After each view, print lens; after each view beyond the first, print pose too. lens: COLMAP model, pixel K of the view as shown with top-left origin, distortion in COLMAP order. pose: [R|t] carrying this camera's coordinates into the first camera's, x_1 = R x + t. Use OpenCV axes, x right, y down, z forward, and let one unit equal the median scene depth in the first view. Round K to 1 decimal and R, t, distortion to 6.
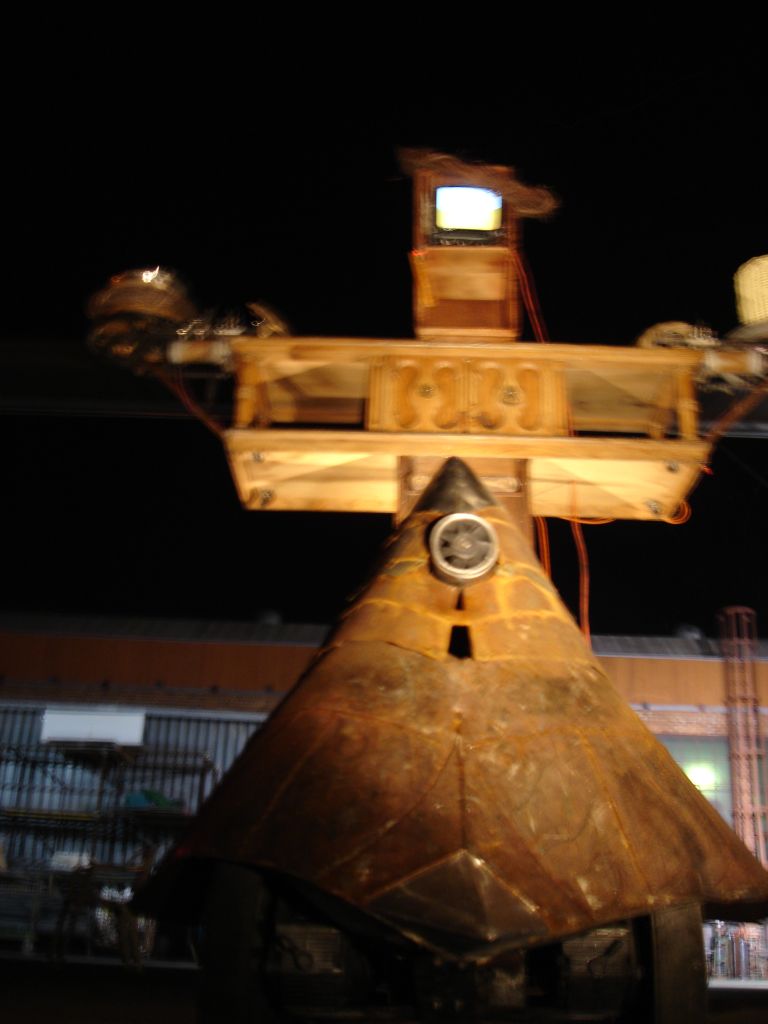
lens RADIAL K [[1139.2, 0, 384.0], [0, 1139.2, 512.0], [0, 0, 1]] dist [-0.089745, -0.089653]
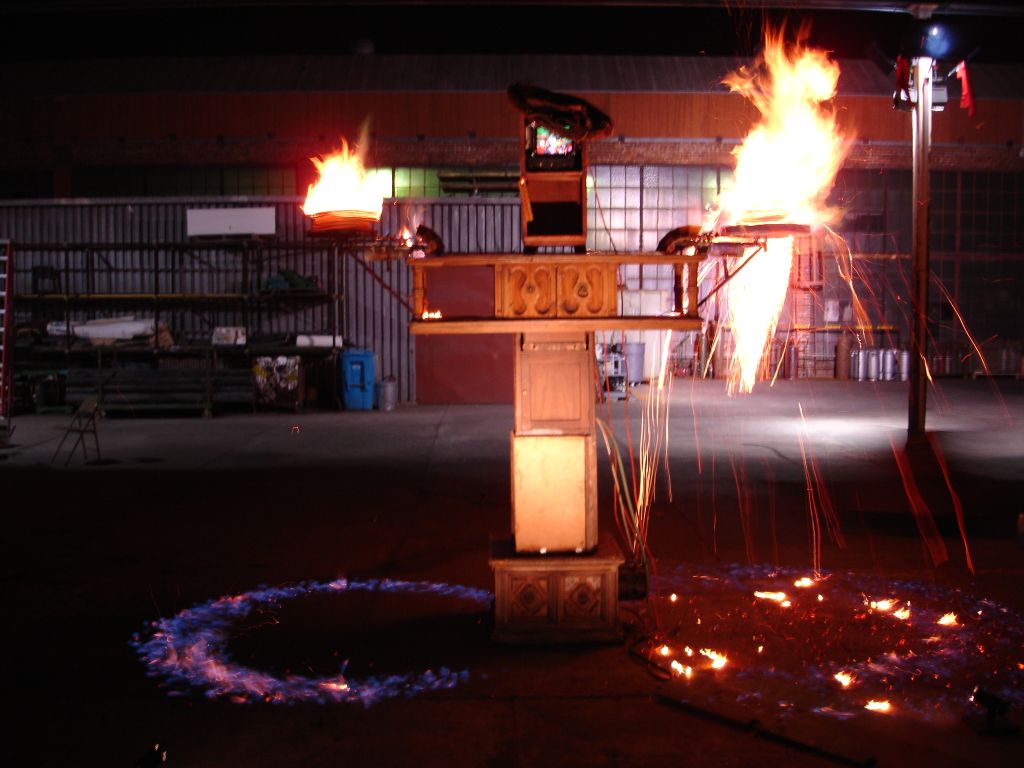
lens RADIAL K [[1139.2, 0, 512.0], [0, 1139.2, 384.0], [0, 0, 1]] dist [-0.089745, -0.089653]
pose [[0.998772, -0.043134, 0.024378, -0.007818], [0.027851, 0.895696, 0.443794, -0.160463], [-0.040978, -0.442570, 0.895797, -0.115117]]
